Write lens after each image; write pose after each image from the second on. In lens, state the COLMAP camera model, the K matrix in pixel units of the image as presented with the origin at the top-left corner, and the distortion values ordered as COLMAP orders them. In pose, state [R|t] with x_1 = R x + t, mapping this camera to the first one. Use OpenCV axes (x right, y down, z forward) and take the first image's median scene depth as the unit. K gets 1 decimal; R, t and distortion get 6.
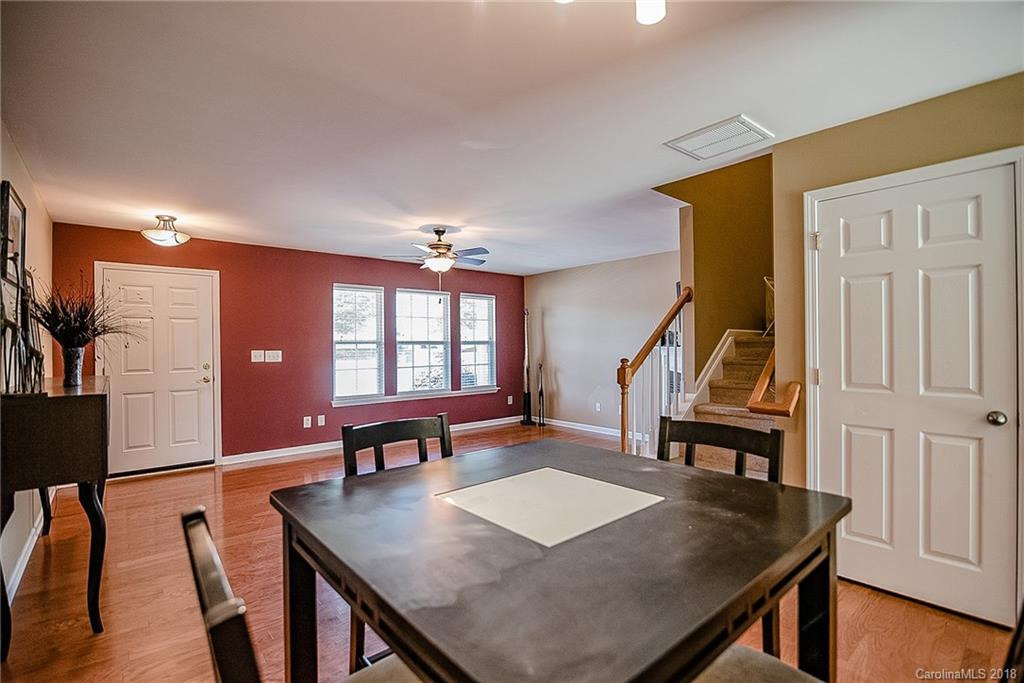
lens RADIAL K [[476.0, 0, 508.4], [0, 476.0, 344.3], [0, 0, 1]] dist [-0.017891, 0.000211]
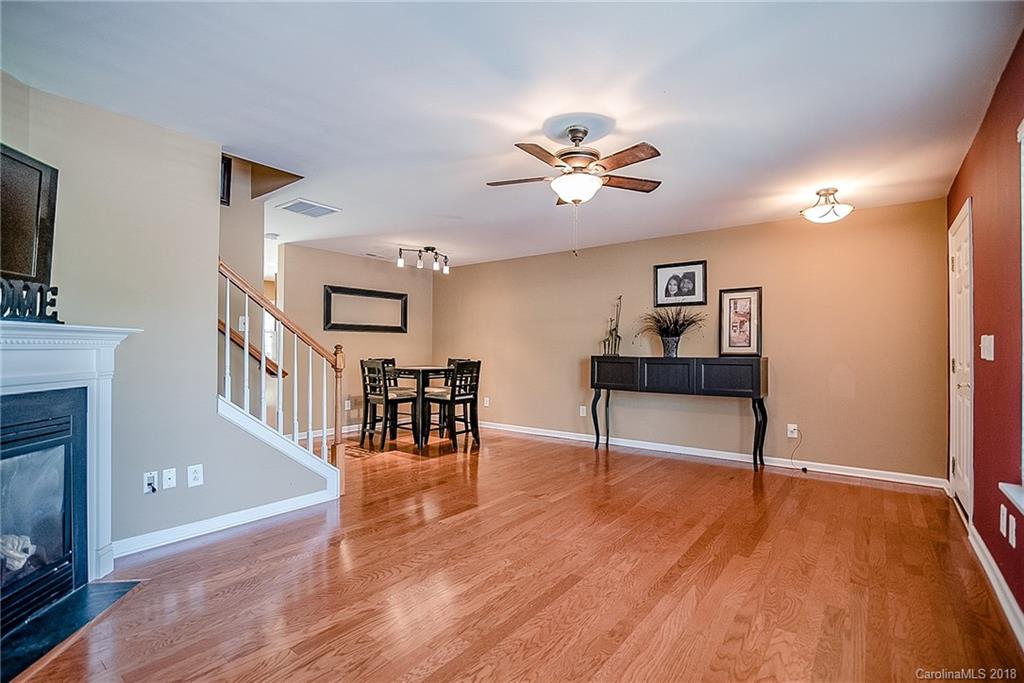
lens RADIAL K [[479.5, 0, 518.0], [0, 479.5, 343.4], [0, 0, 1]] dist [-0.016633, 0.000457]
pose [[-0.973754, -0.000132, -0.227602, 0.042813], [0.002642, 0.999926, -0.011884, 0.020253], [0.227586, -0.012174, -0.973682, 1.091043]]
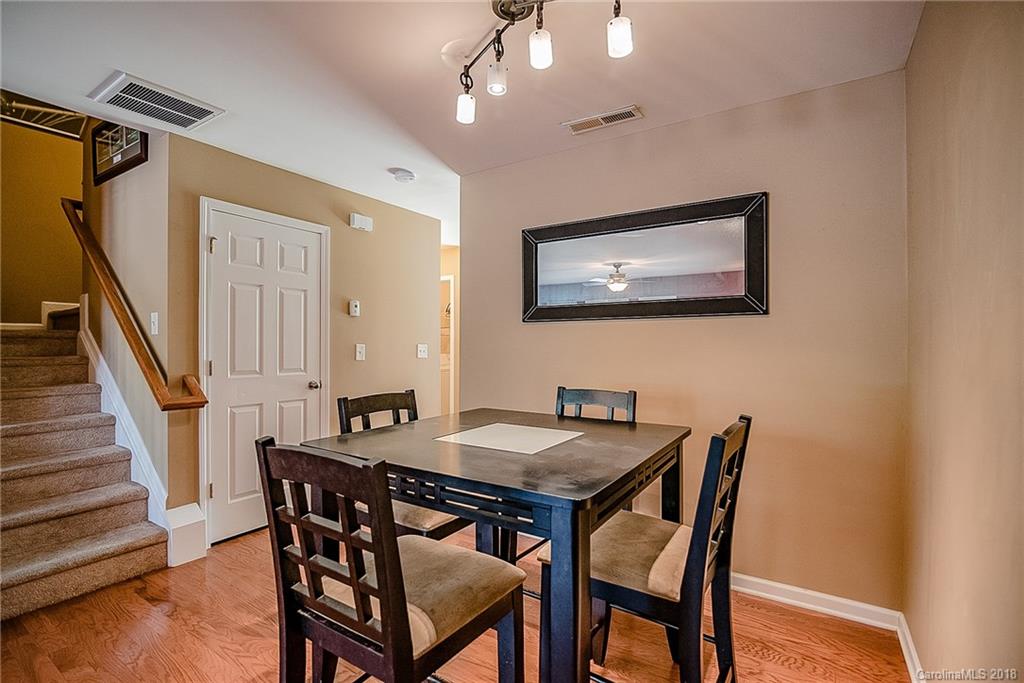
lens RADIAL K [[476.0, 0, 508.4], [0, 476.0, 344.3], [0, 0, 1]] dist [-0.017891, 0.000211]
pose [[-0.287380, 0.005921, 0.957798, -0.232300], [-0.000971, 0.999979, -0.006473, 0.007612], [-0.957816, -0.002790, -0.287368, 0.256426]]
